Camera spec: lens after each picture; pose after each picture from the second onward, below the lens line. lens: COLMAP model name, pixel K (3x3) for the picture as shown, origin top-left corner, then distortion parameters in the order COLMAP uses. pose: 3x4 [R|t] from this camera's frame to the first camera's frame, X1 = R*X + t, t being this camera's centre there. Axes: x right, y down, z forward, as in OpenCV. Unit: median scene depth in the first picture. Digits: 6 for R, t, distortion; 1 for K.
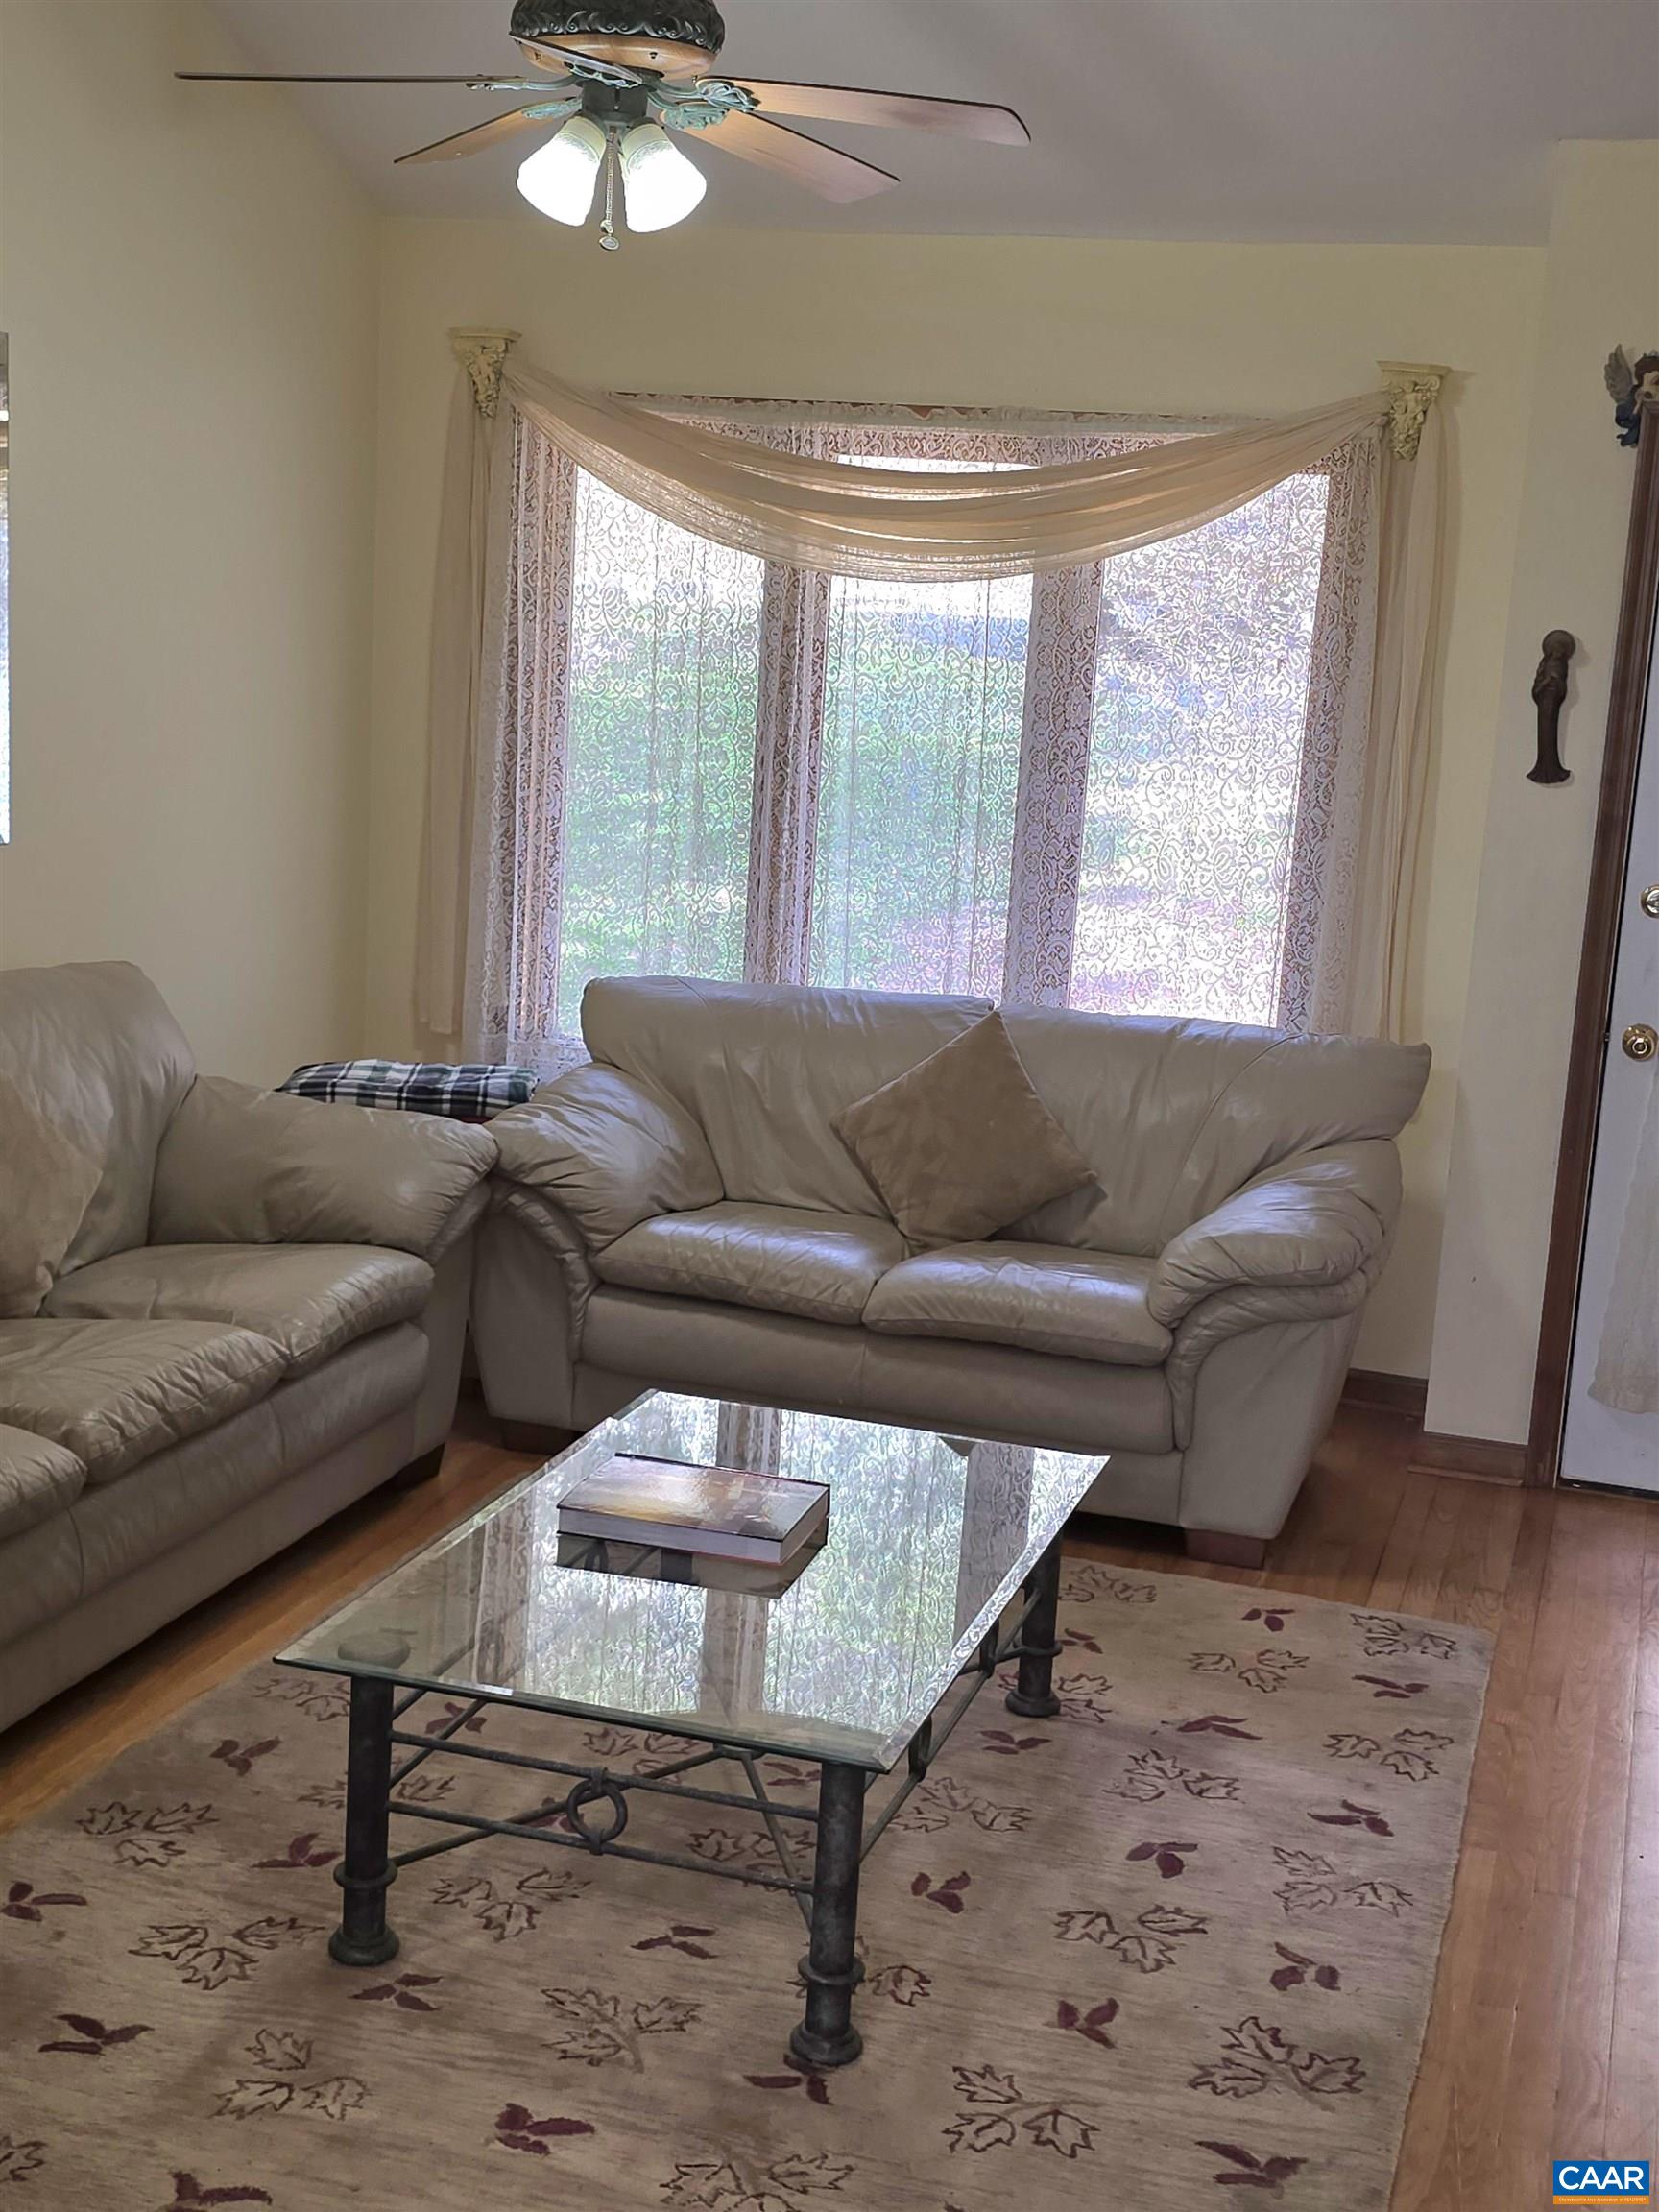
lens RADIAL K [[2794.0, 0, 829.5], [0, 2794.0, 1106.0], [0, 0, 1]] dist [0.162896, -0.453480]
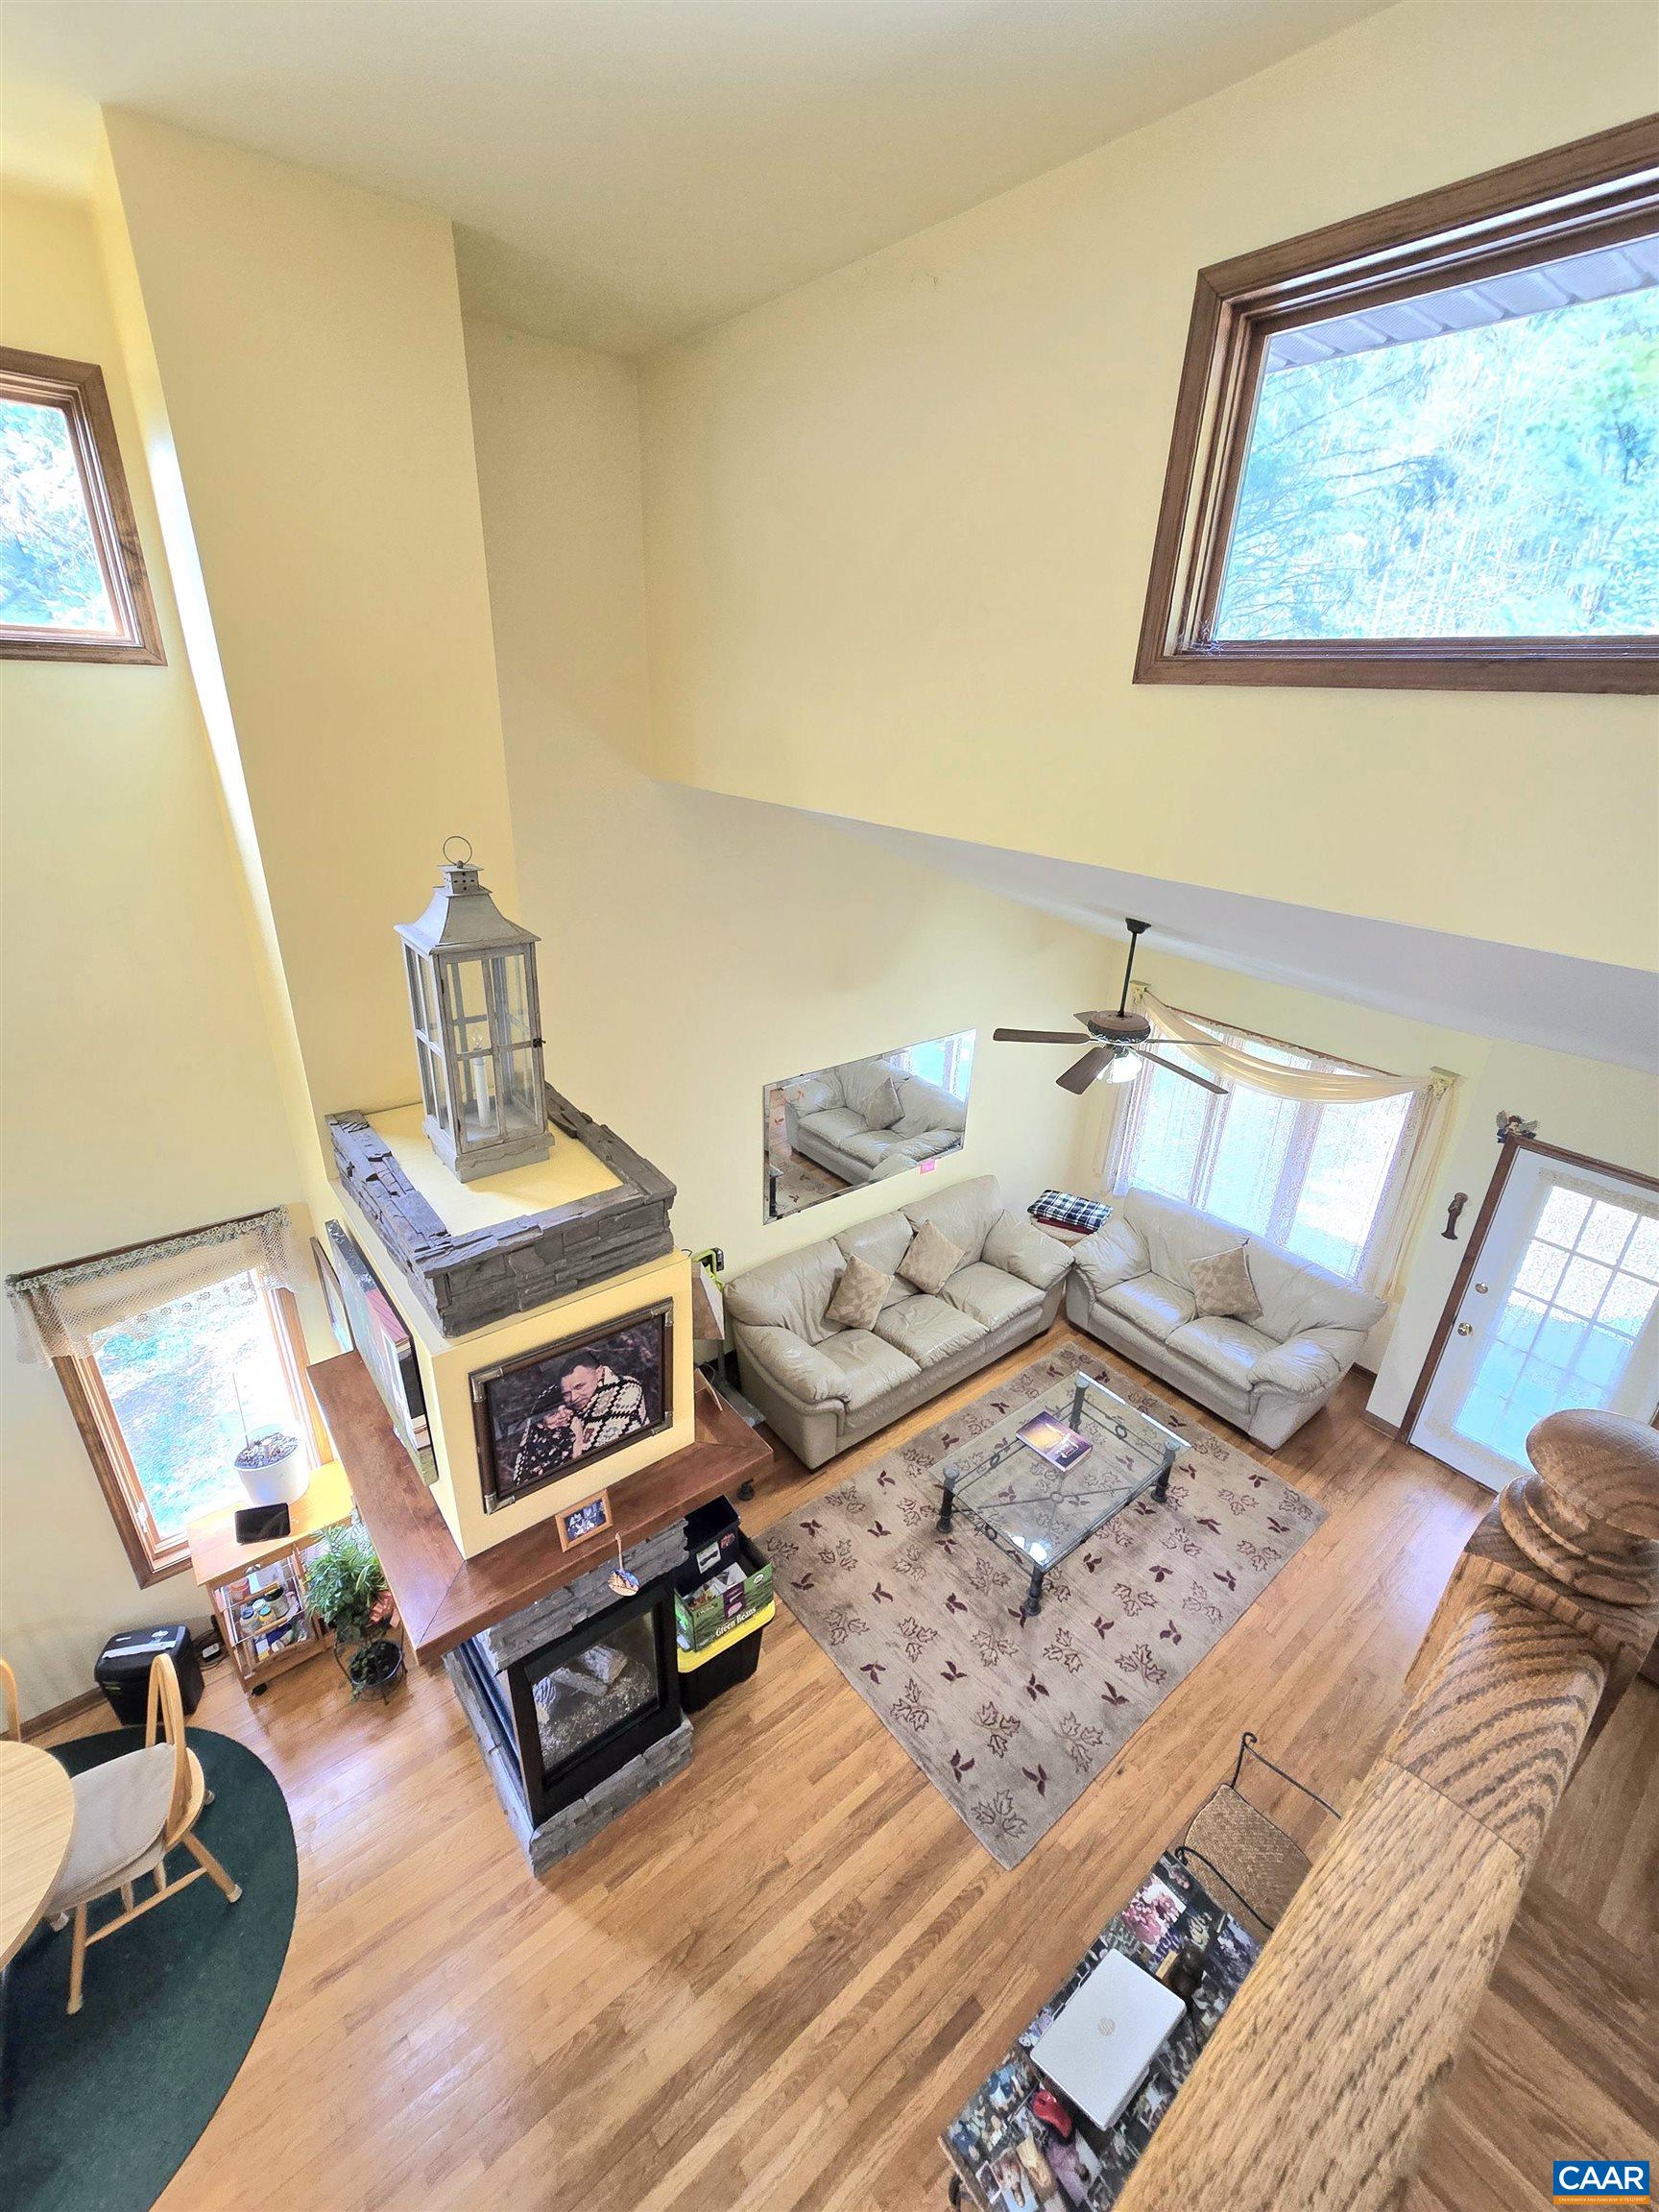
lens RADIAL K [[898.4, 0, 829.5], [0, 898.4, 1106.0], [0, 0, 1]] dist [-0.013256, -0.000098]
pose [[0.830702, 0.204705, -0.517715, 0.187136], [-0.093587, 0.968058, 0.232606, -0.439920], [0.548794, -0.144775, 0.823326, -0.095002]]
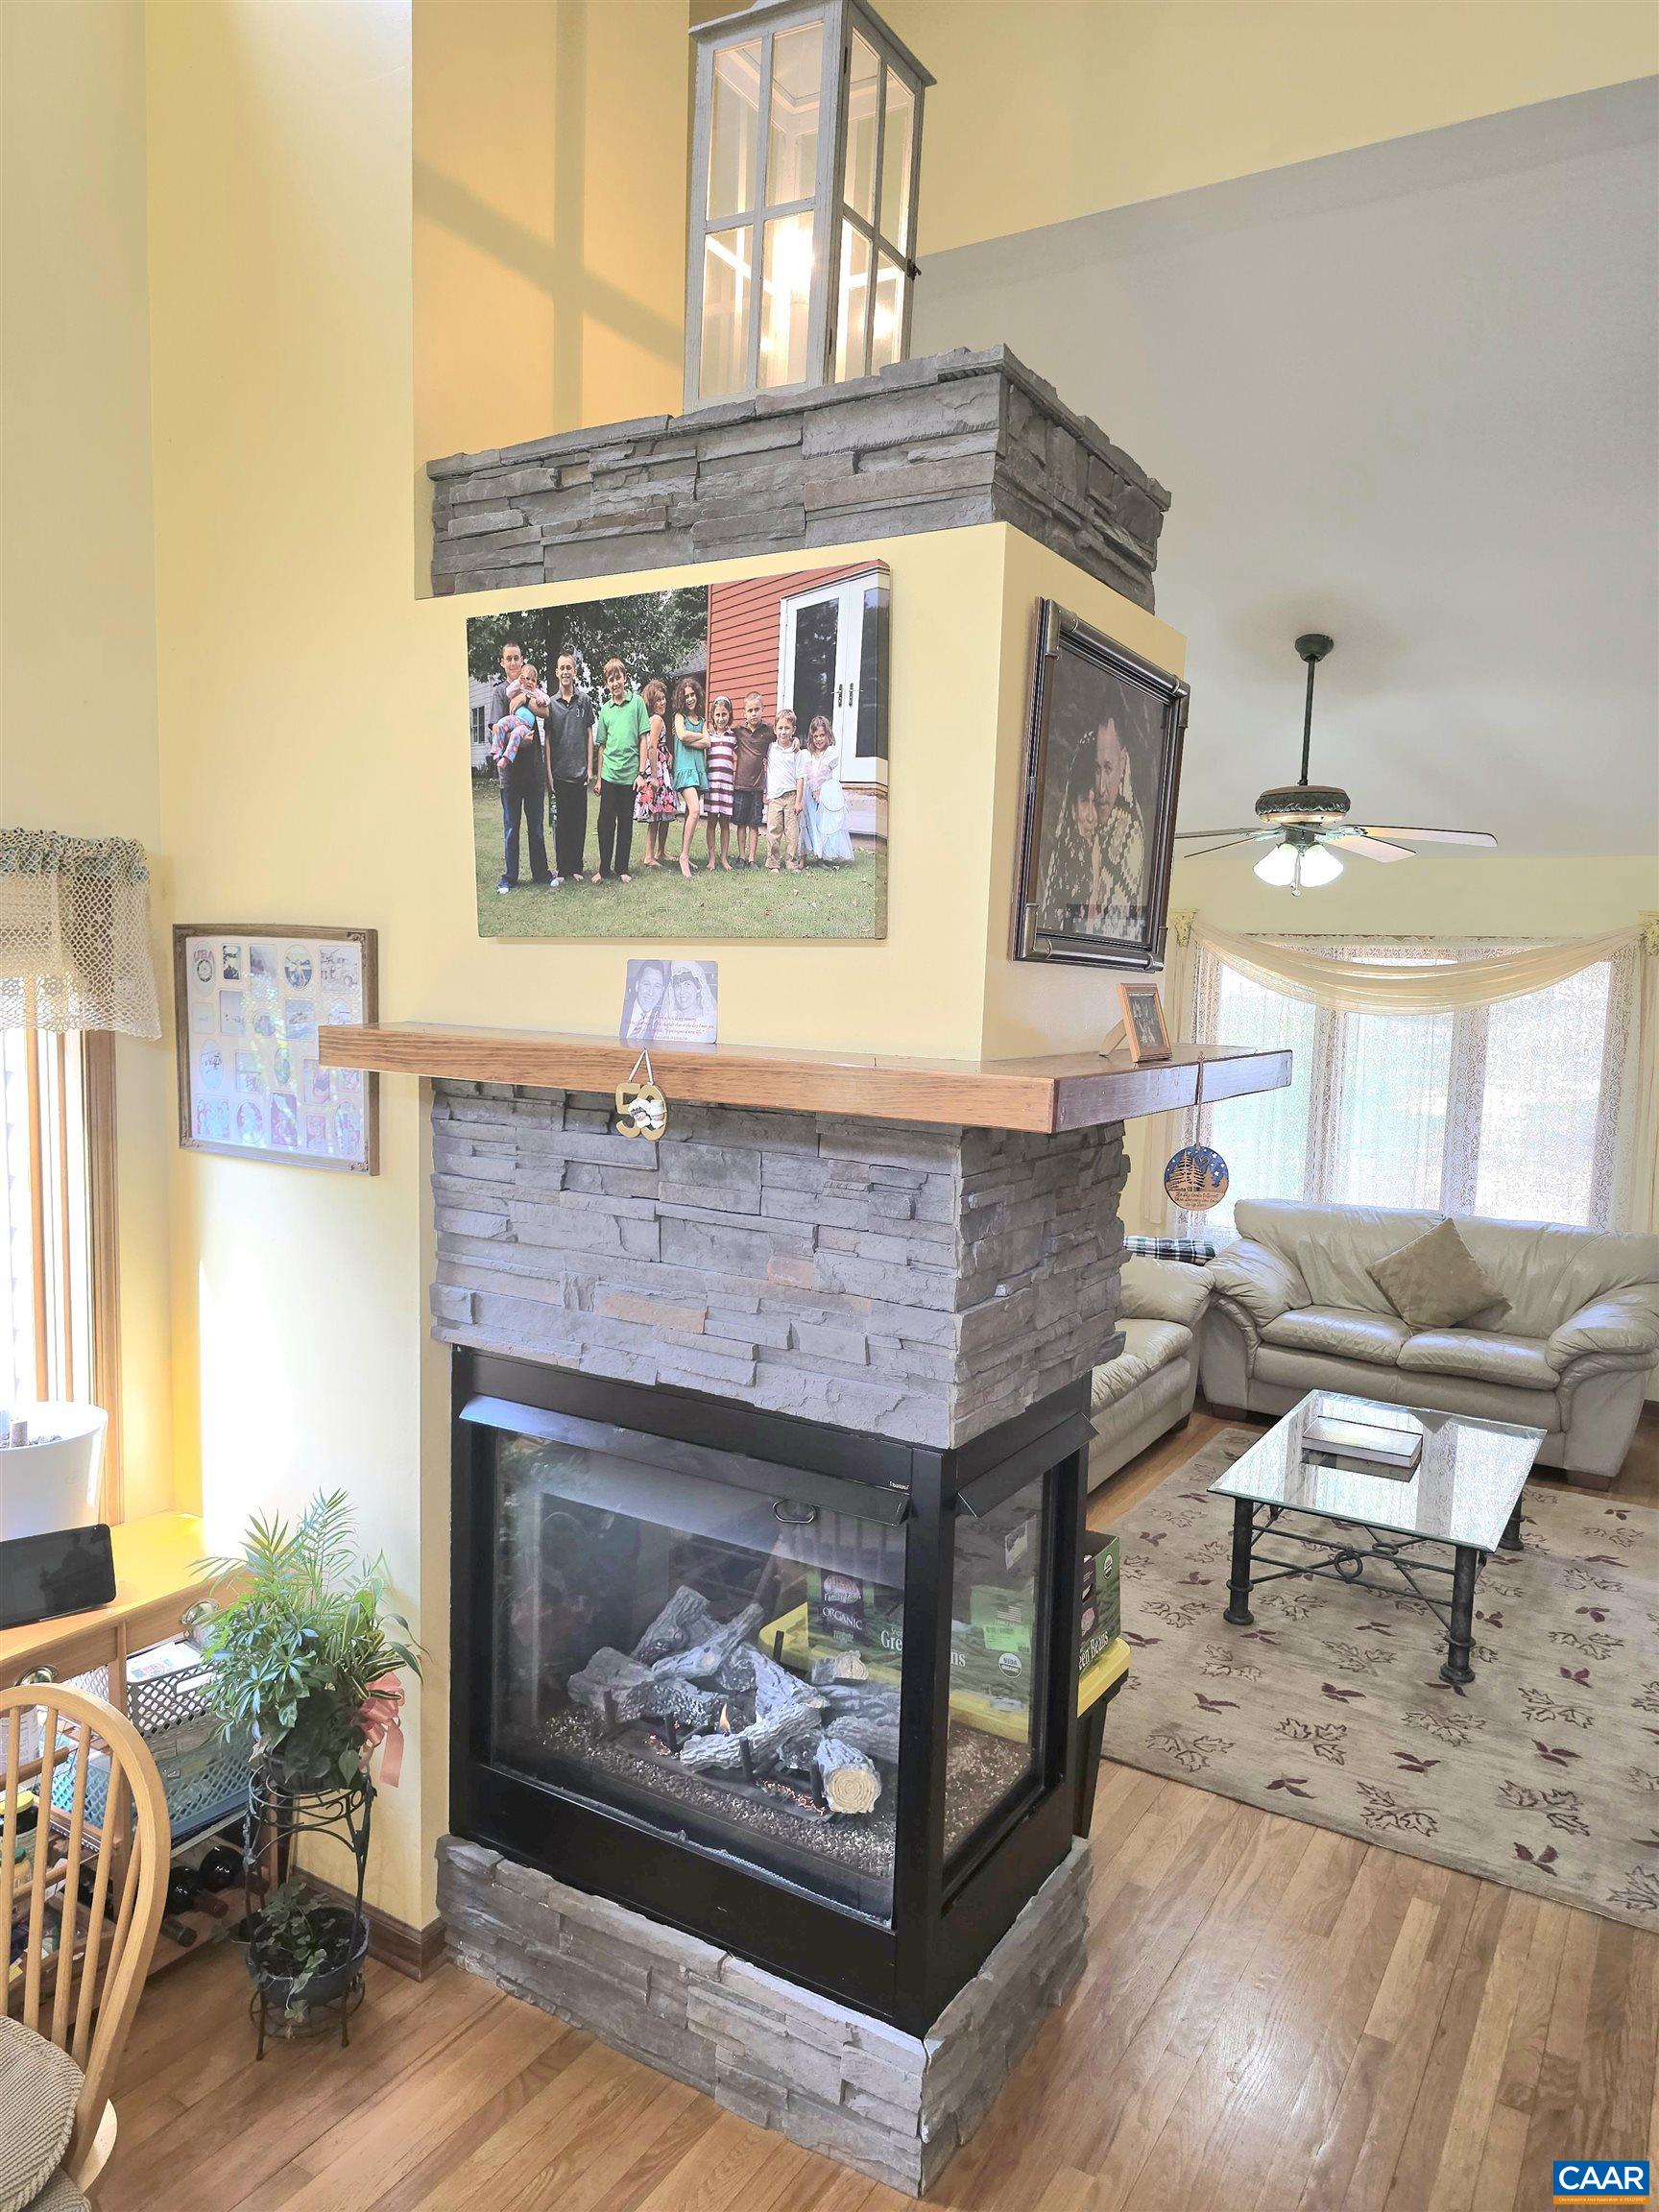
lens RADIAL K [[1476.0, 0, 829.5], [0, 1476.0, 1106.0], [0, 0, 1]] dist [0.037233, -0.042341]
pose [[0.967386, -0.008783, -0.253153, -0.123974], [-0.015598, 0.995437, -0.094140, -0.005975], [0.252825, 0.095018, 0.962835, -0.231816]]
